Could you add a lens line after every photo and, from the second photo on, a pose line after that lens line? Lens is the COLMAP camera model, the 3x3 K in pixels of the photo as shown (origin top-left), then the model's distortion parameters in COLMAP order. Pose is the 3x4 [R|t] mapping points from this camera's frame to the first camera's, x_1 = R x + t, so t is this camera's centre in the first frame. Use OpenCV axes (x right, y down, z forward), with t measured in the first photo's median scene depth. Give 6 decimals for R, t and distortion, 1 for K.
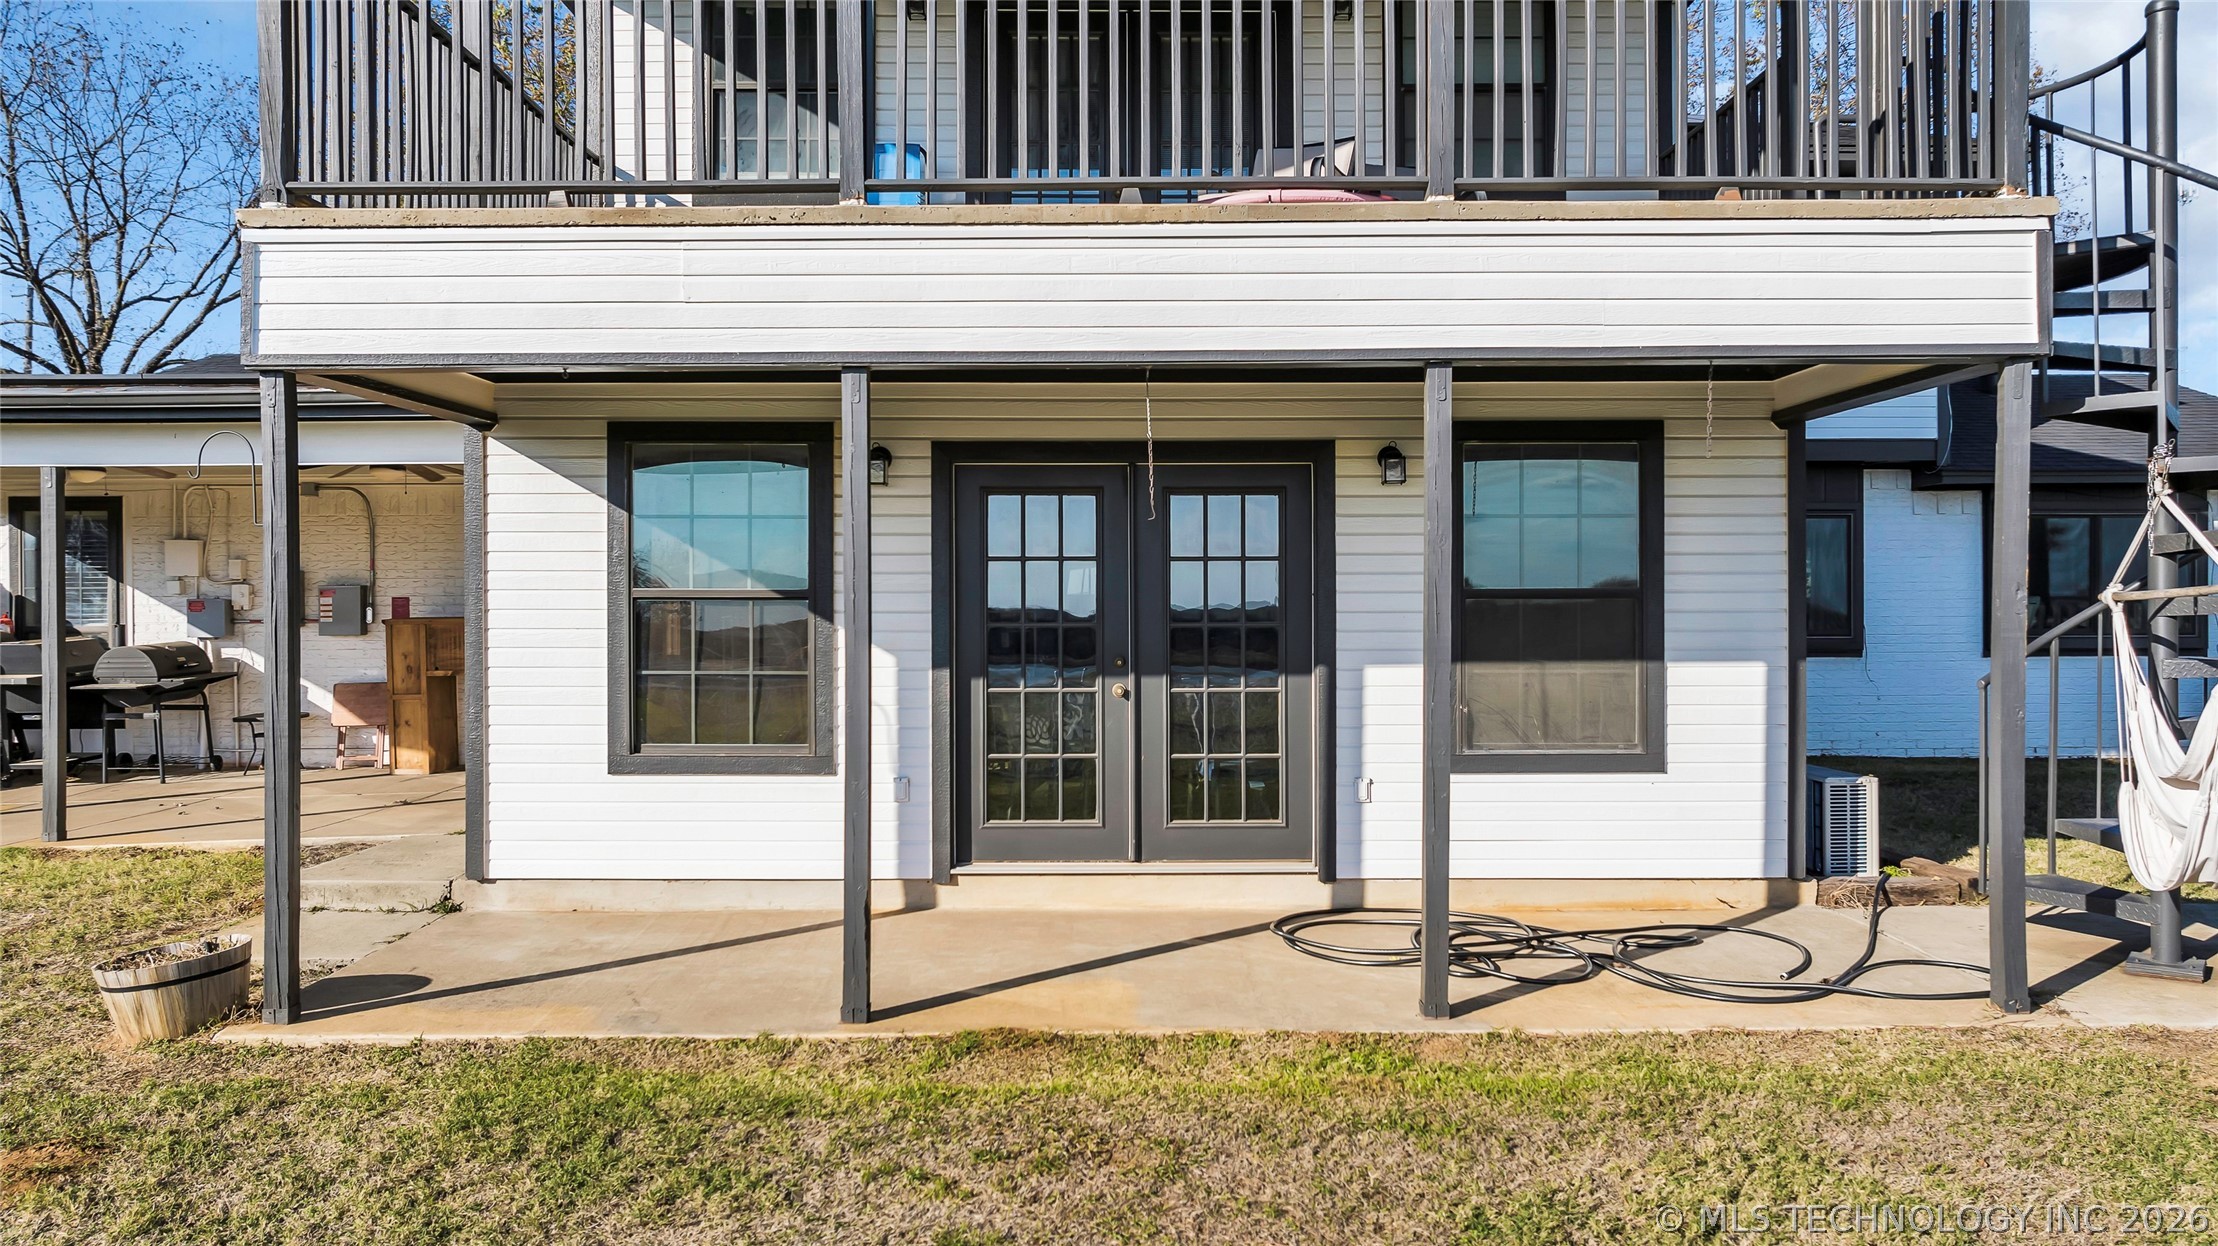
lens RADIAL K [[1629.6, 0, 1101.8], [0, 1629.6, 672.9], [0, 0, 1]] dist [0.026551, 0.002632]
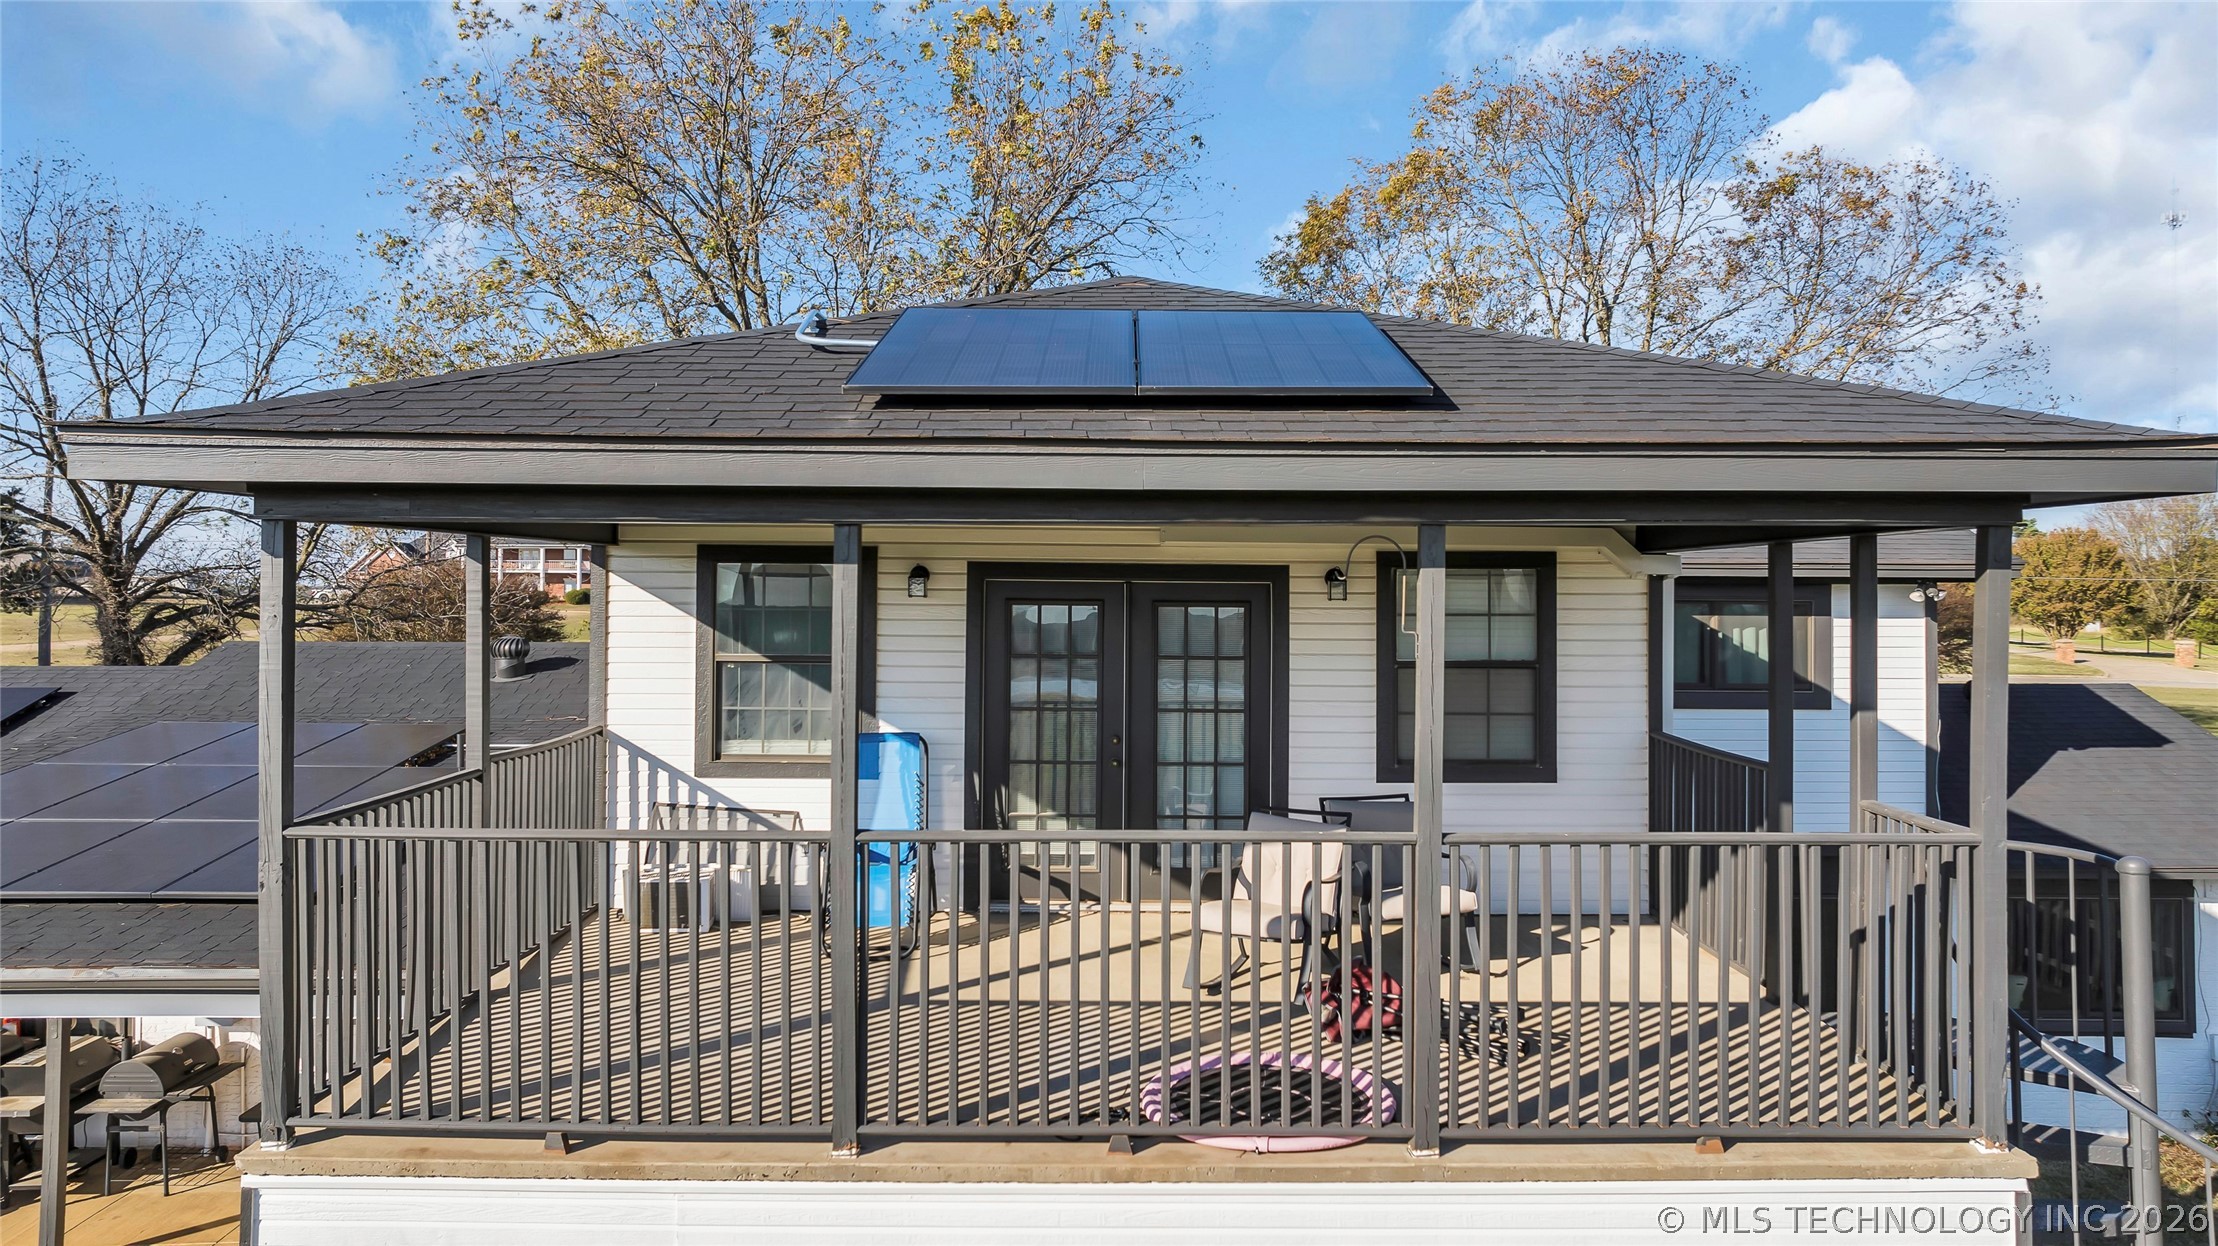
lens RADIAL K [[1629.6, 0, 1101.8], [0, 1629.6, 672.9], [0, 0, 1]] dist [0.026551, 0.002632]
pose [[0.999961, 0.006797, -0.005642, 0.004422], [-0.006793, 0.999977, 0.000697, -0.246314], [0.005647, -0.000658, 0.999984, -0.006253]]
